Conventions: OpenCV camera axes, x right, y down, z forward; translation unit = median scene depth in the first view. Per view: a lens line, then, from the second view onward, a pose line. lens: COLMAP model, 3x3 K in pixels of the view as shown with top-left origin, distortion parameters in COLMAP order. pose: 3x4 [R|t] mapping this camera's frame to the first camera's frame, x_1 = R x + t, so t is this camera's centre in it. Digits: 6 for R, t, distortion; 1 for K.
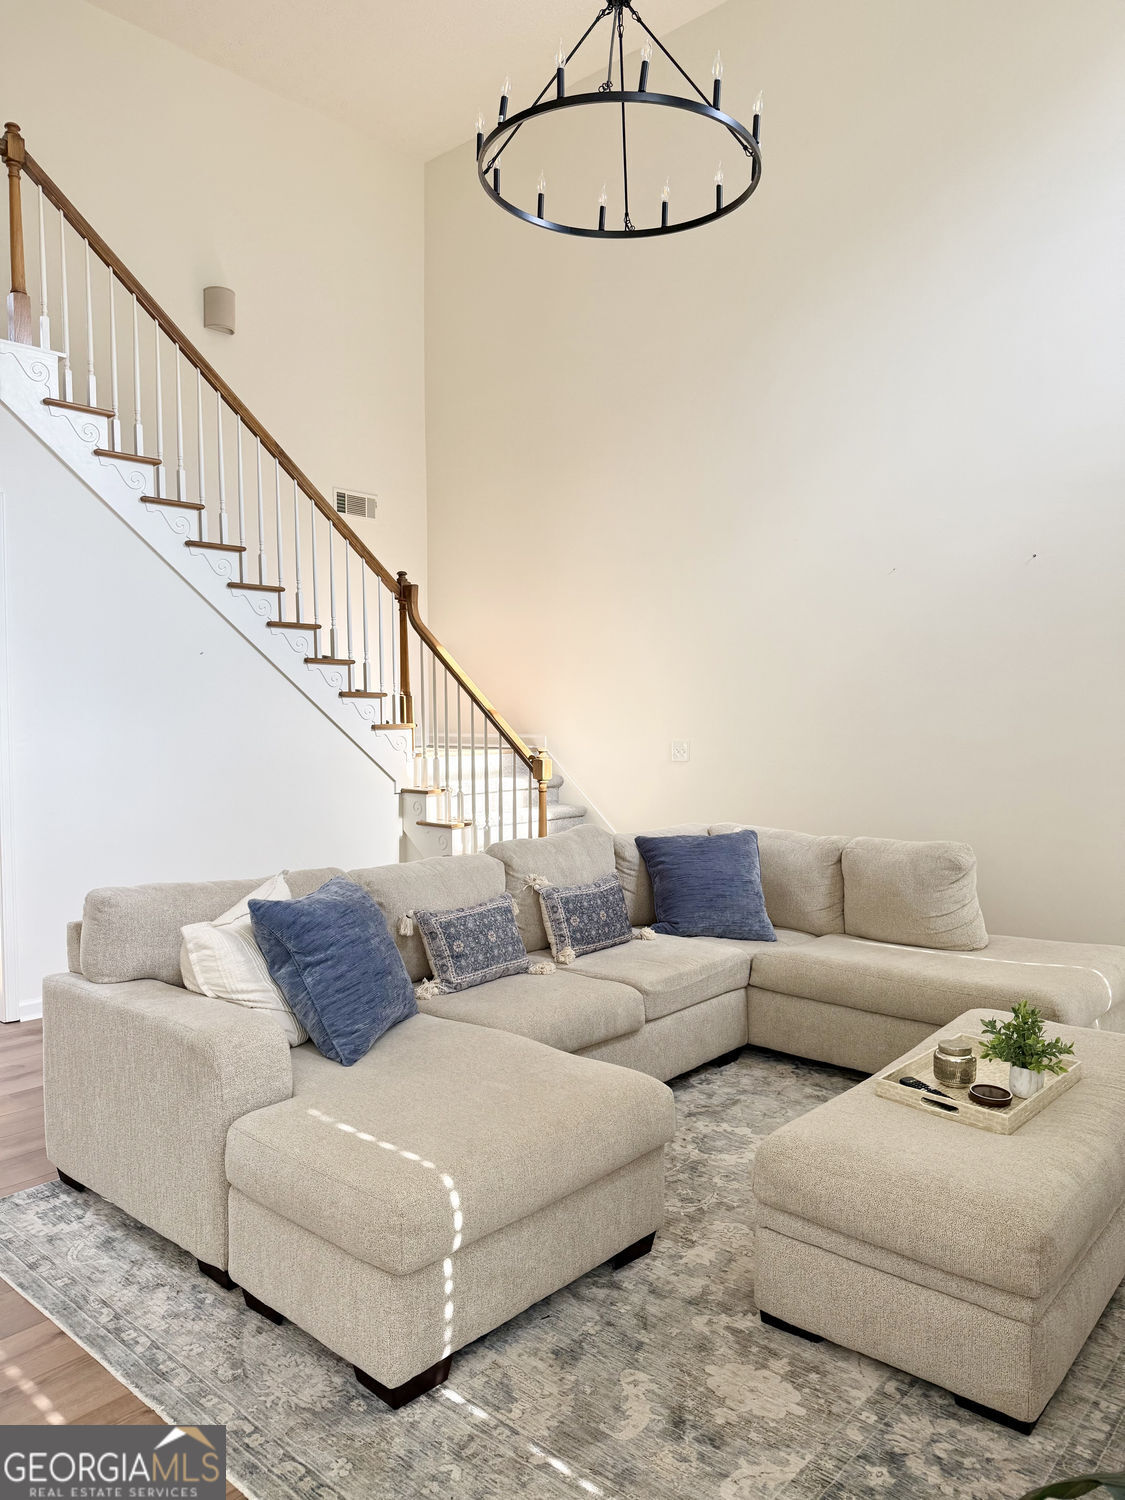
lens RADIAL K [[1073.3, 0, 548.8], [0, 1073.3, 745.0], [0, 0, 1]] dist [0.034365, -0.038330]
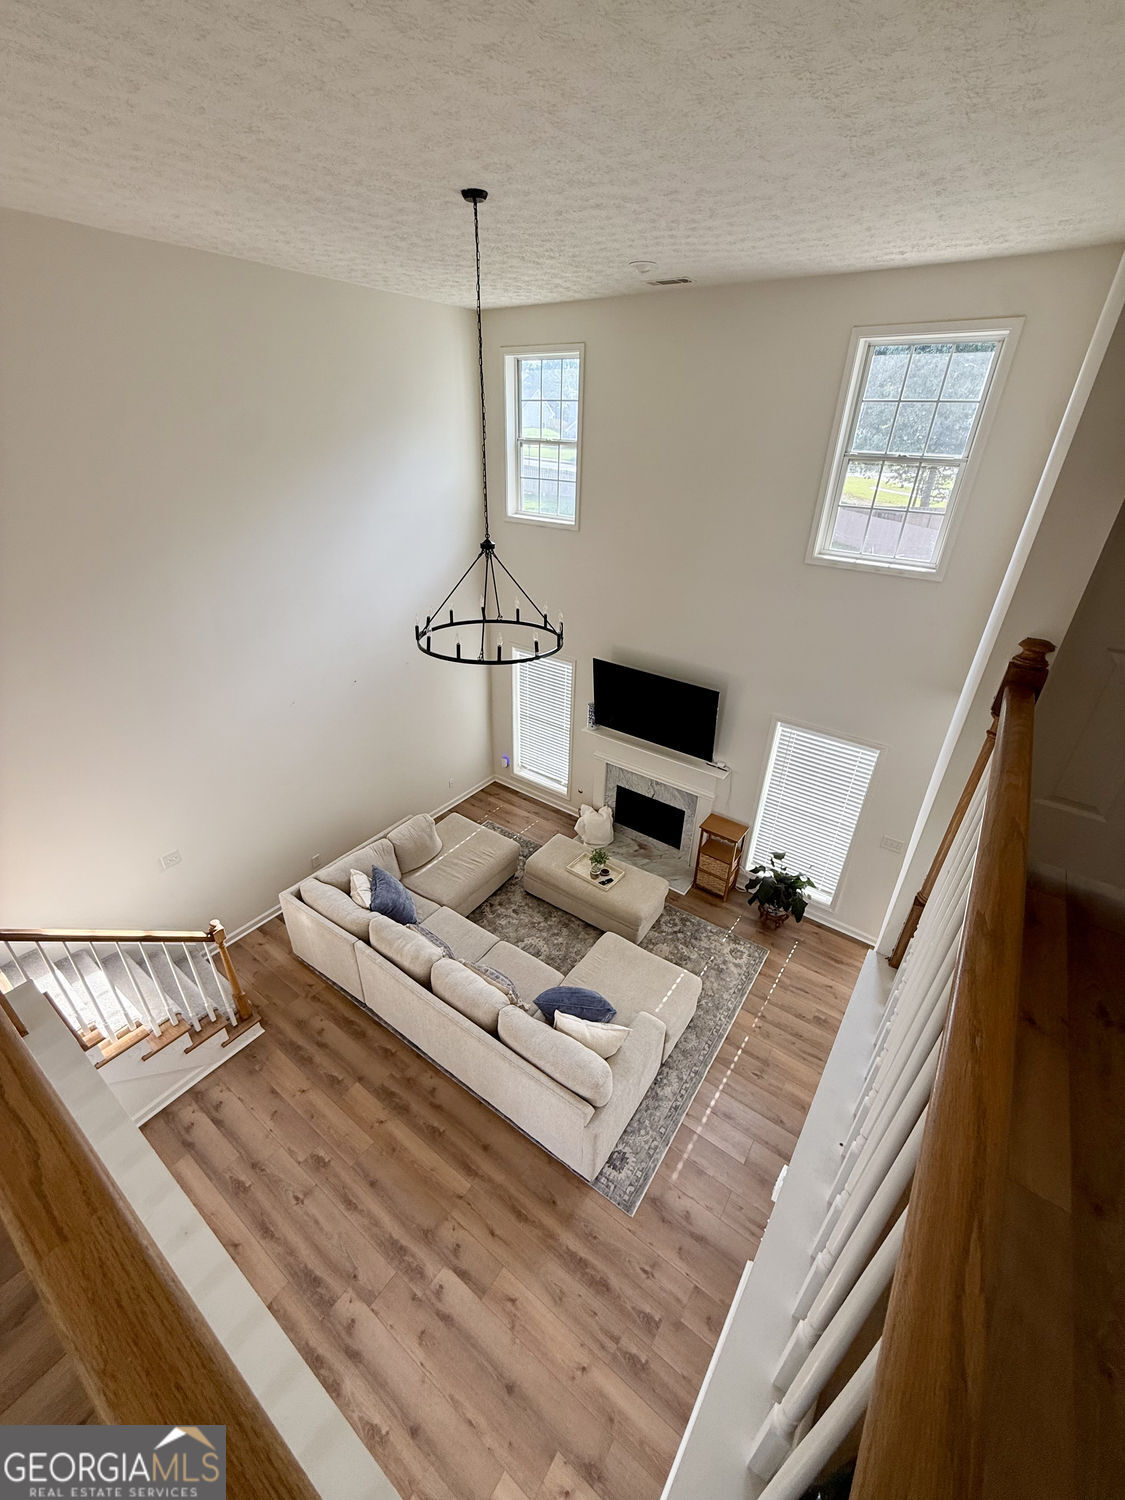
lens RADIAL K [[606.0, 0, 552.2], [0, 606.0, 749.0], [0, 0, 1]] dist [-0.001317, 0.002615]
pose [[-0.119511, -0.480945, 0.868567, -1.161463], [0.012750, 0.874022, 0.485719, -1.046056], [-0.992751, 0.069123, -0.098324, 1.194310]]
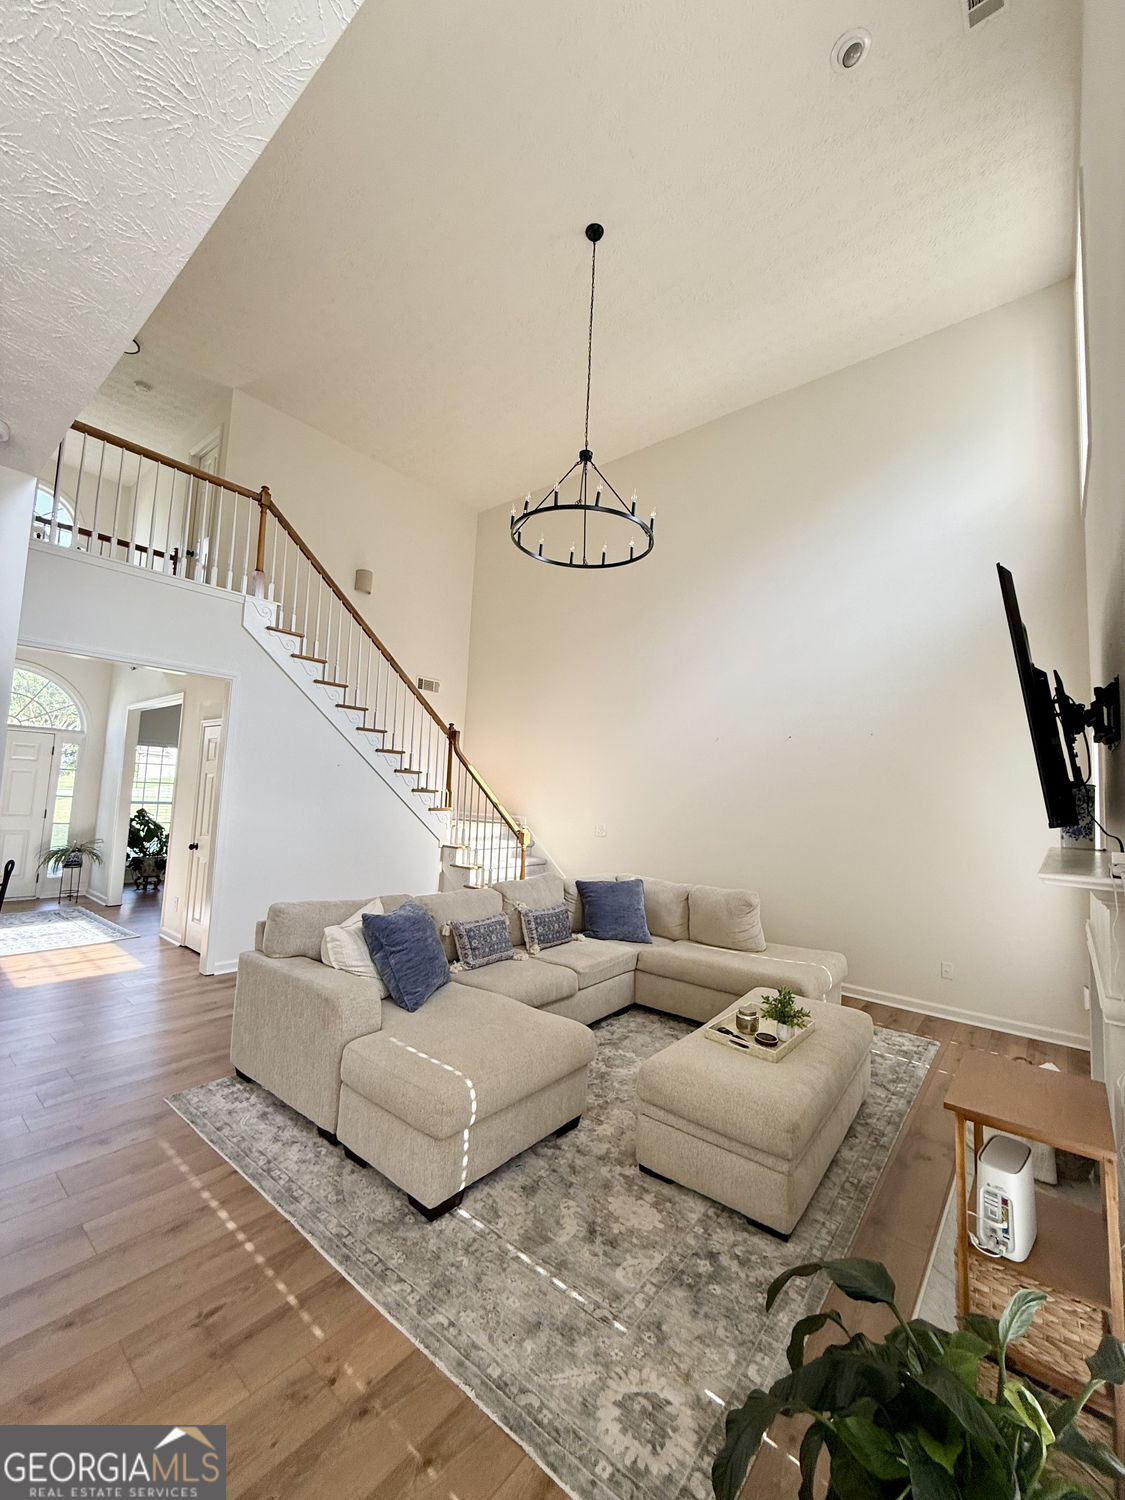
lens RADIAL K [[606.0, 0, 556.2], [0, 606.0, 739.6], [0, 0, 1]] dist [-0.001317, 0.002615]
pose [[0.997516, 0.051294, 0.048272, -0.019460], [-0.044780, 0.990825, -0.127518, -0.028076], [-0.054370, 0.125039, 0.990661, -0.053363]]
